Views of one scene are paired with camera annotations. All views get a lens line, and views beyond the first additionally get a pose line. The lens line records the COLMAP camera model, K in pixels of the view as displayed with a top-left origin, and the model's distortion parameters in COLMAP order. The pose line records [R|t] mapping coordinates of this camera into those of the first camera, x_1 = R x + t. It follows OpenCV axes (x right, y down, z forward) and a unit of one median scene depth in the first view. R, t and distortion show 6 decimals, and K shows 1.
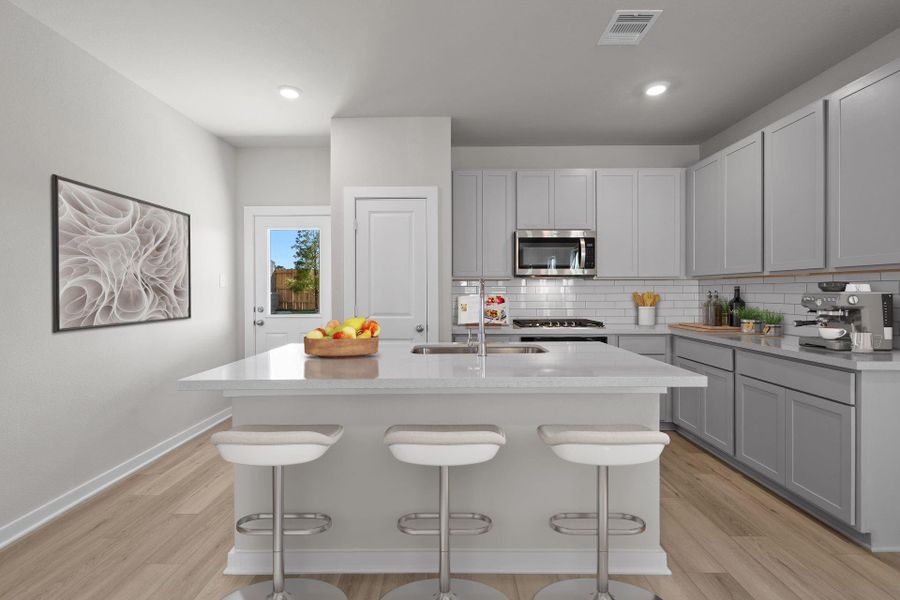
lens RADIAL K [[420.5, 0, 452.3], [0, 420.5, 289.8], [0, 0, 1]] dist [0.000155, 0.000312]
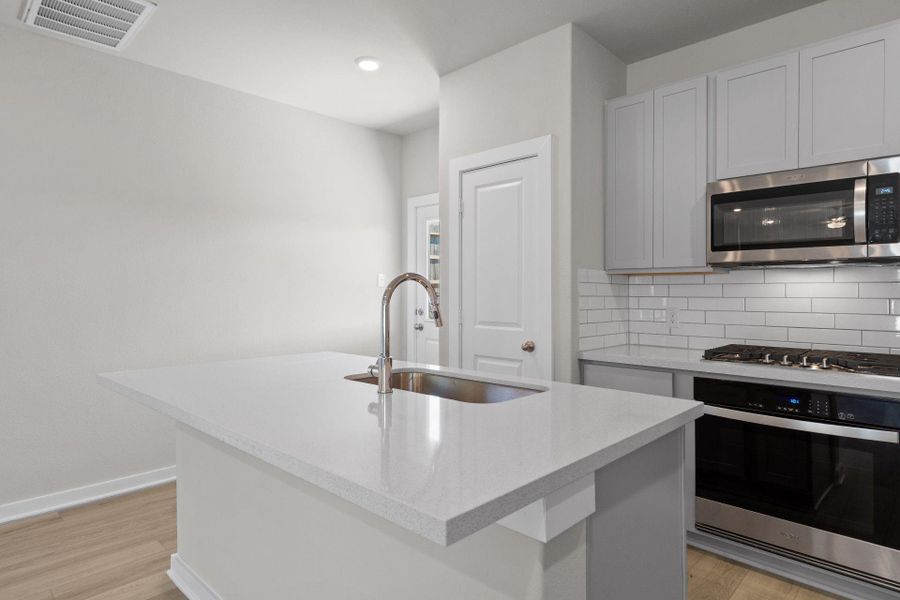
lens RADIAL K [[514.5, 0, 447.5], [0, 514.5, 292.9], [0, 0, 1]] dist [0.003461, -0.000686]
pose [[0.720158, 0.004793, -0.693793, 0.401072], [0.000675, 0.999971, 0.007609, -0.002093], [0.693810, -0.005948, 0.720134, 0.295328]]
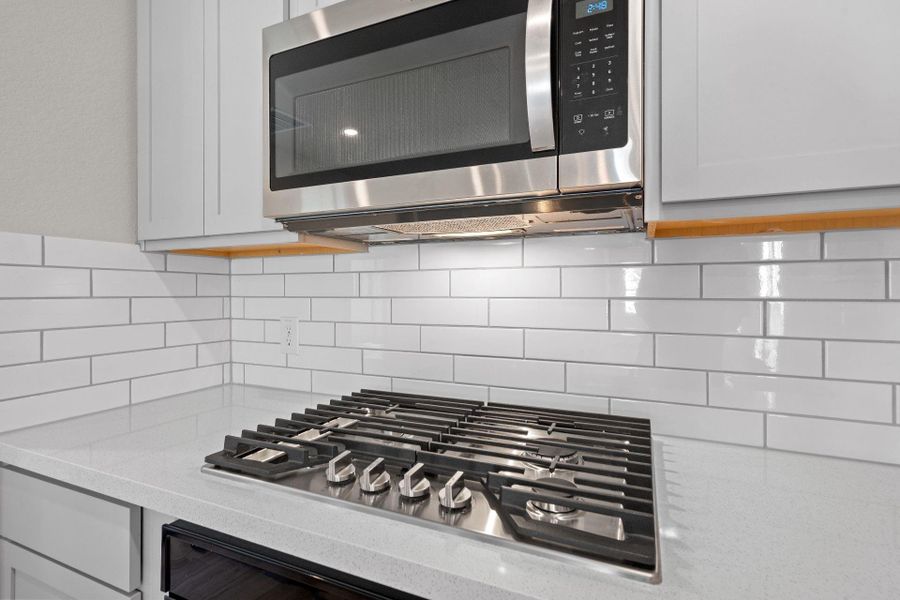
lens RADIAL K [[506.0, 0, 450.0], [0, 506.0, 300.0], [0, 0, 1]] dist [0.002722, 0.000180]
pose [[0.929707, 0.007996, -0.368213, 0.375170], [0.002843, 0.999579, 0.028885, 0.001716], [0.368288, -0.027902, 0.929293, 0.820953]]
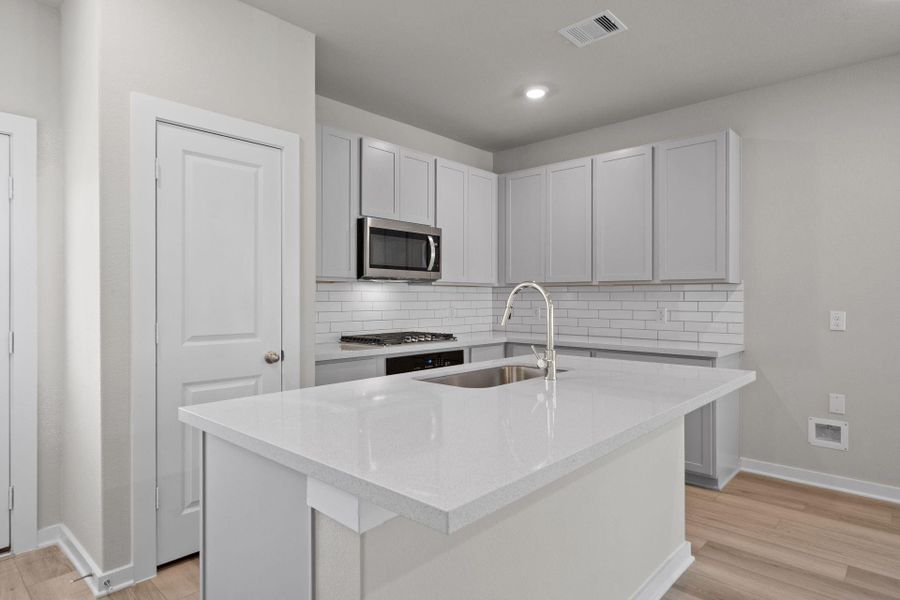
lens RADIAL K [[506.0, 0, 450.0], [0, 506.0, 300.0], [0, 0, 1]] dist [0.002722, 0.000180]
pose [[0.675862, 0.000515, 0.737028, -0.439512], [-0.004291, 0.999986, 0.003236, 0.003812], [-0.737016, -0.005350, 0.675854, 0.298246]]
